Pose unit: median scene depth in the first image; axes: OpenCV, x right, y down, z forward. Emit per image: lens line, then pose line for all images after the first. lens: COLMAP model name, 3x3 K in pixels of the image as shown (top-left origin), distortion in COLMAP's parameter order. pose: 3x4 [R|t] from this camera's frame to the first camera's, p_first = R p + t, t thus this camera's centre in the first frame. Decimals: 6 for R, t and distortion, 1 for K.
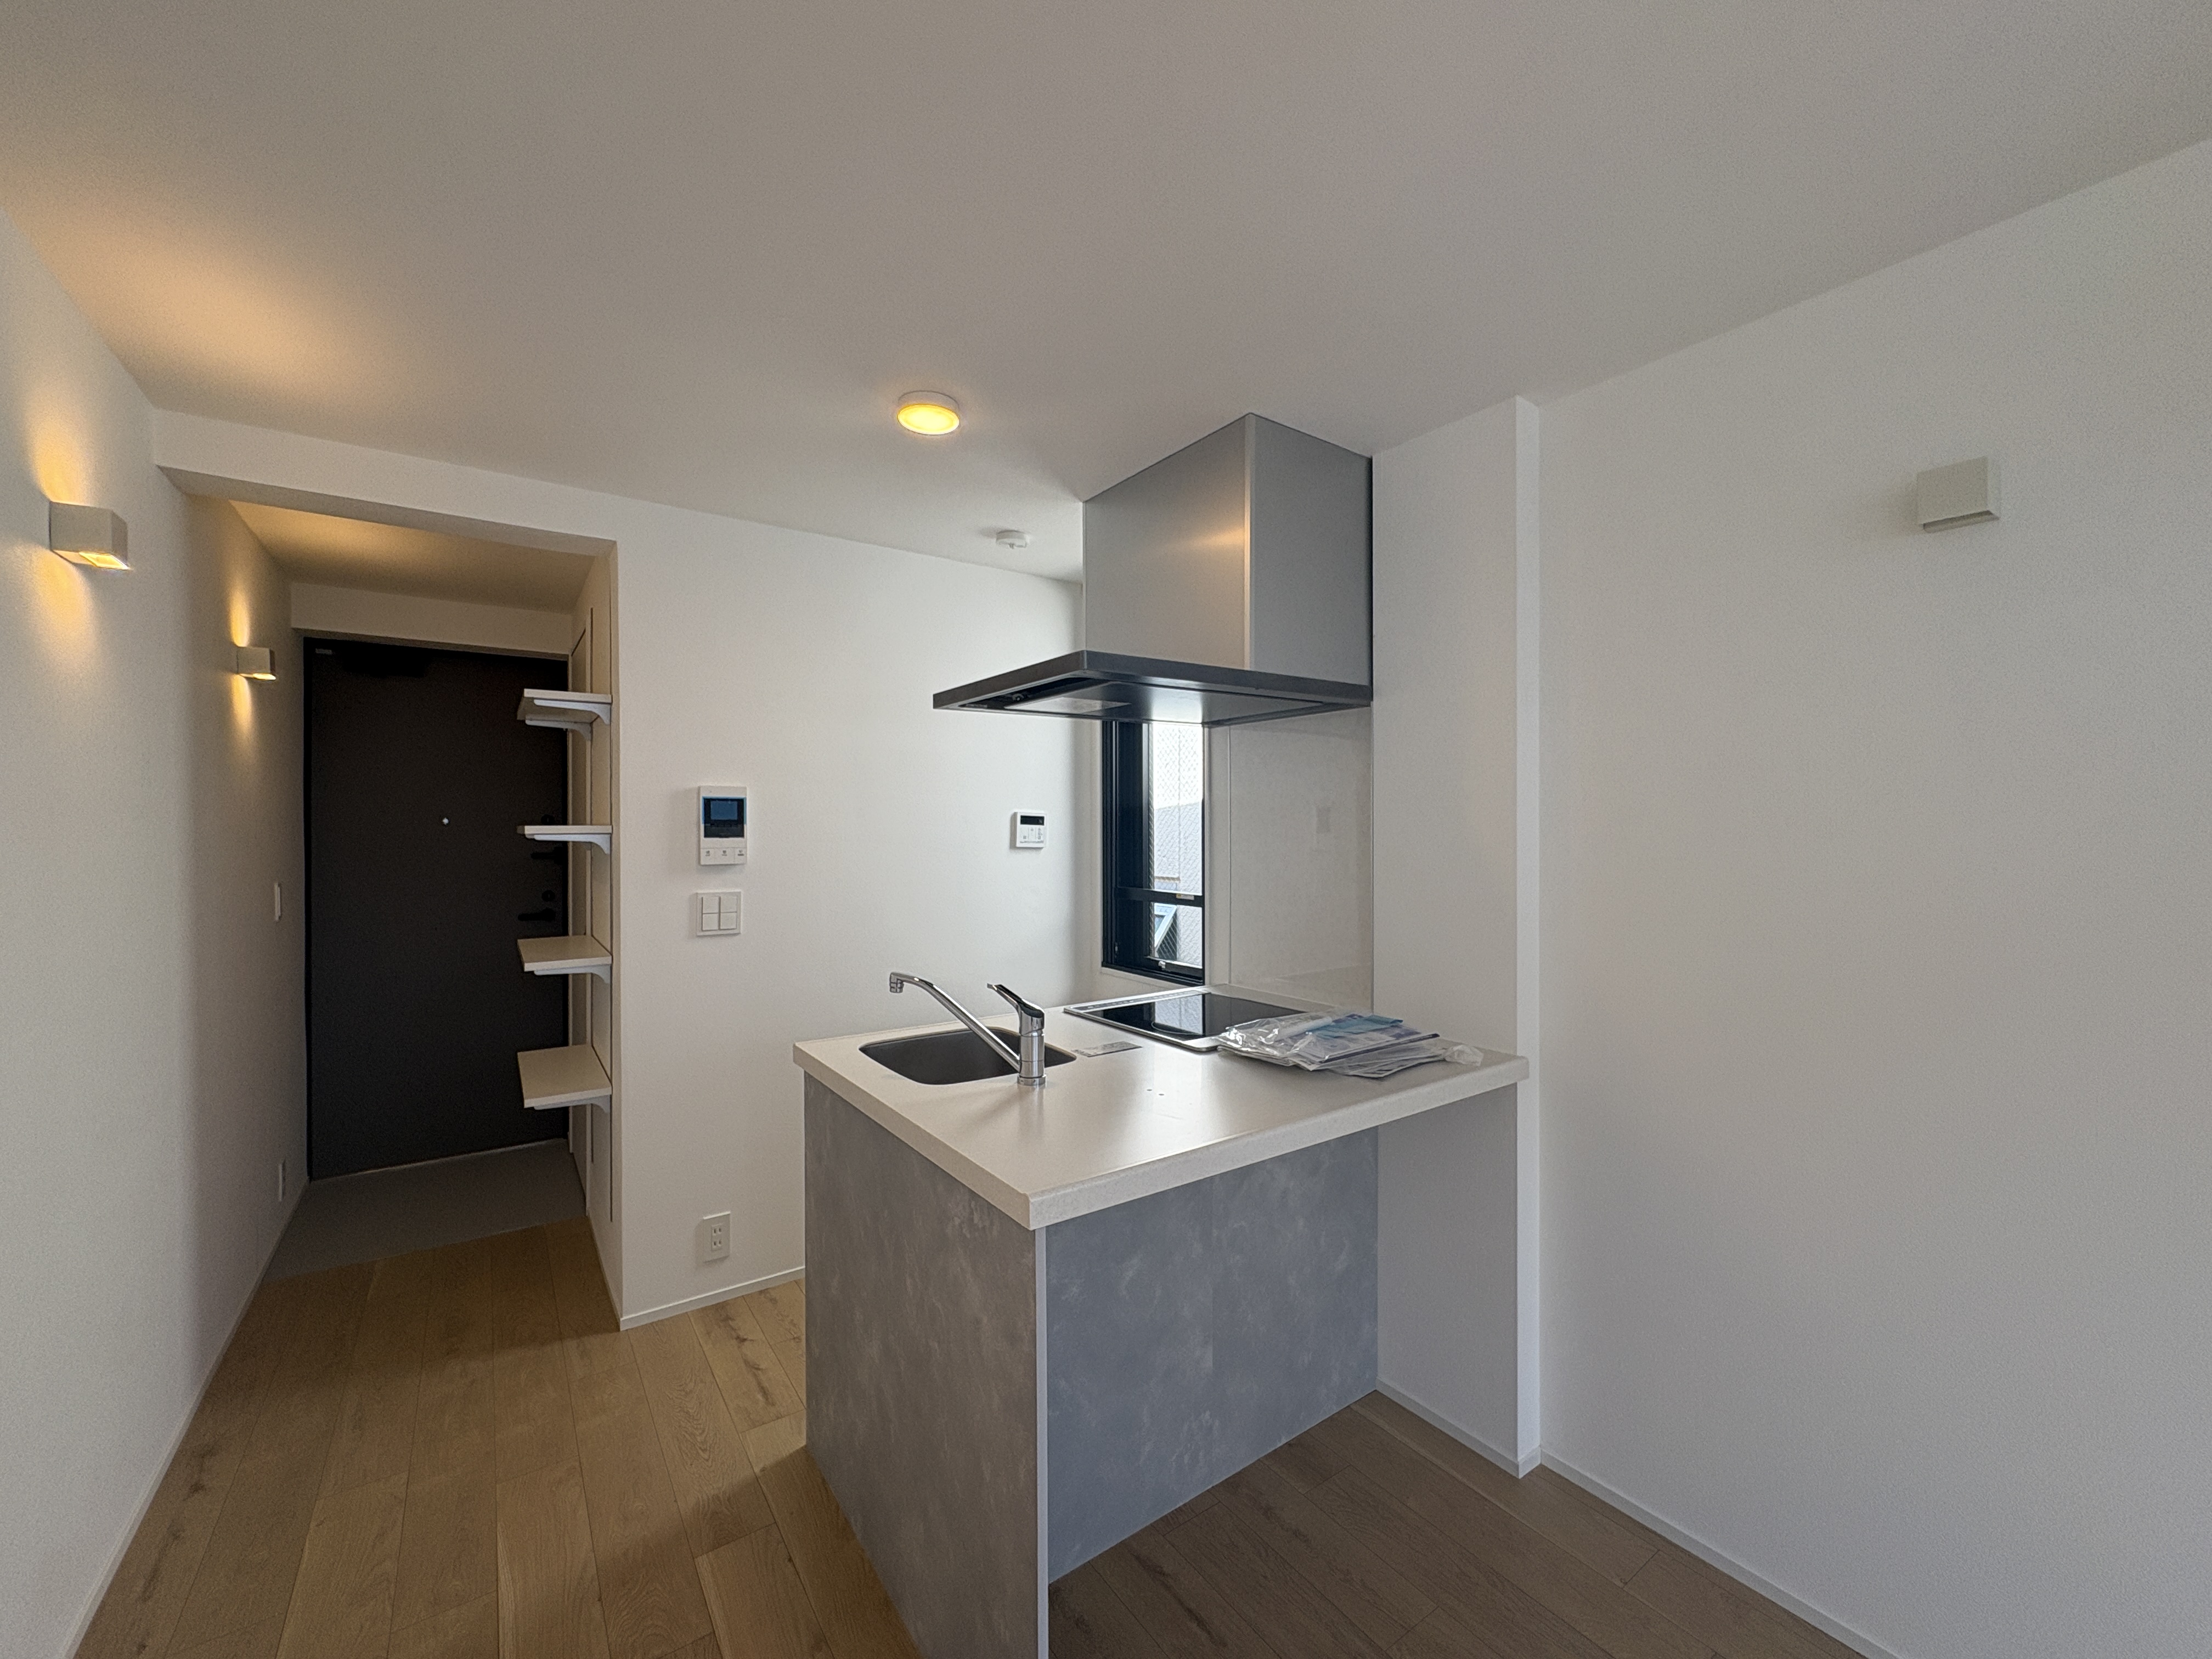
lens RADIAL K [[885.5, 0, 1110.3], [0, 885.5, 833.5], [0, 0, 1]] dist [0.003018, -0.000510]
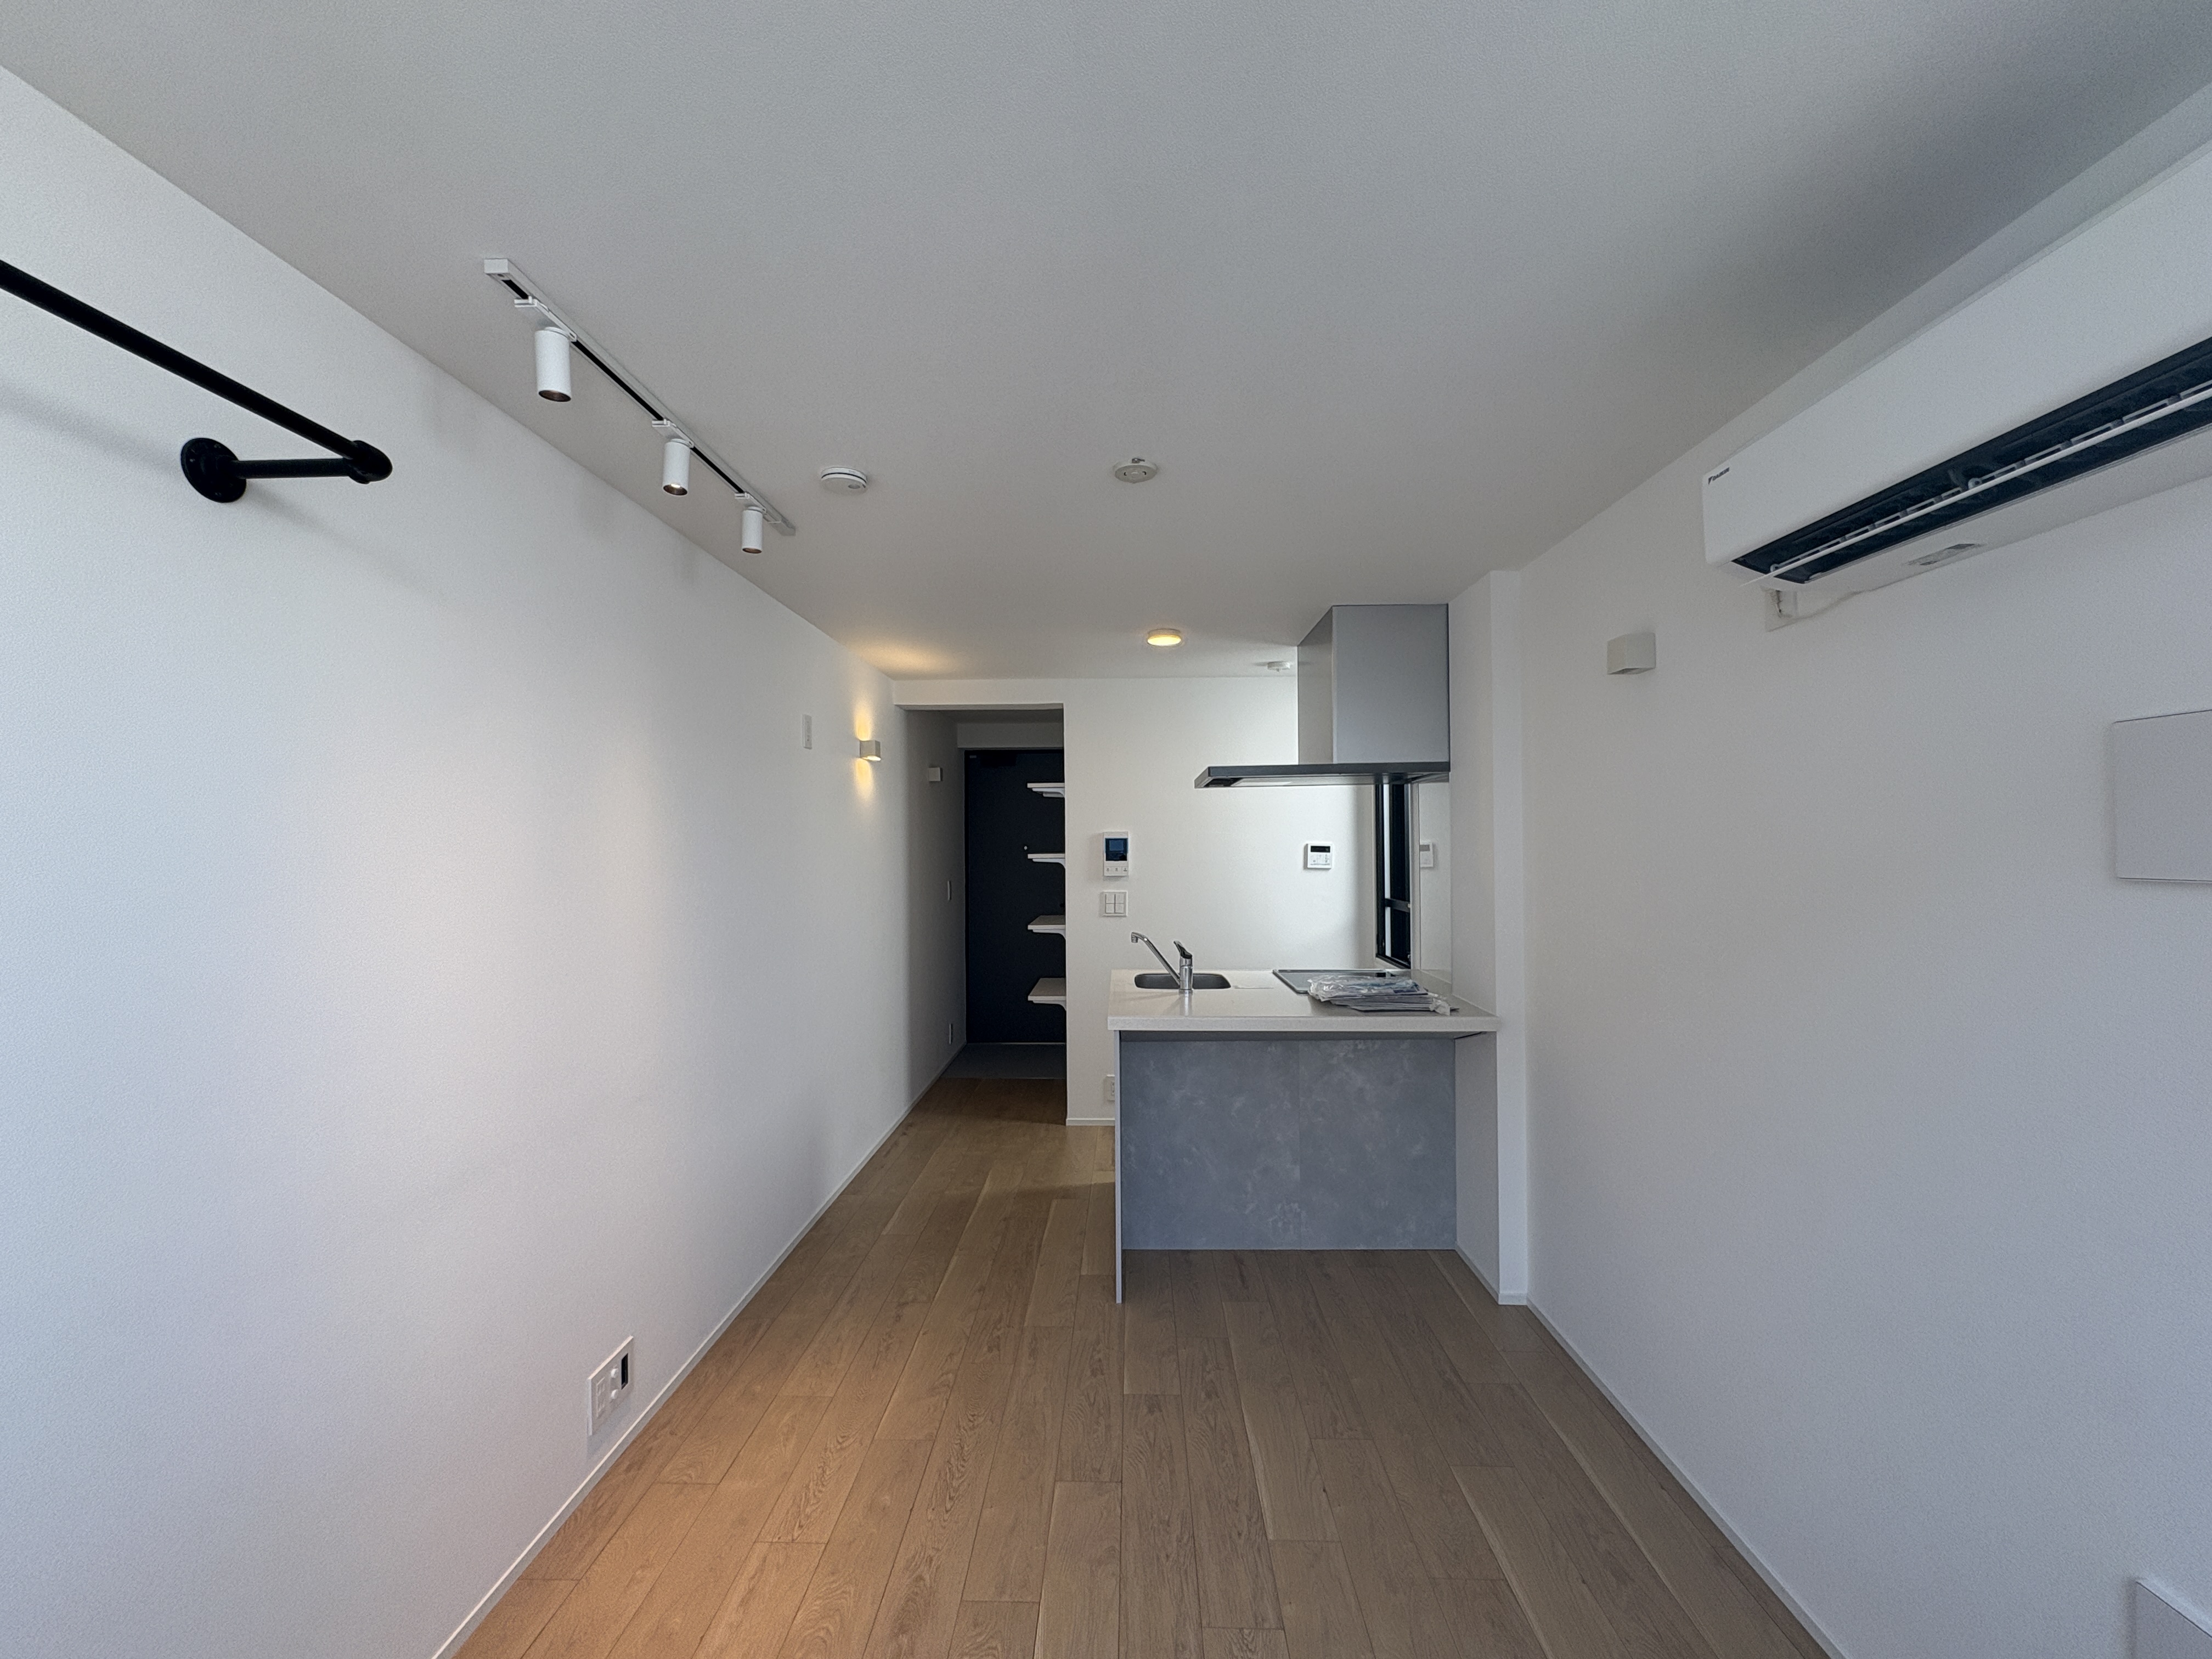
lens RADIAL K [[885.5, 0, 1107.5], [0, 885.5, 836.0], [0, 0, 1]] dist [0.003018, -0.000510]
pose [[0.798779, -0.009449, -0.601551, 0.654799], [0.001881, 0.999911, -0.013209, -0.023611], [0.601622, 0.009420, 0.798726, -0.448436]]
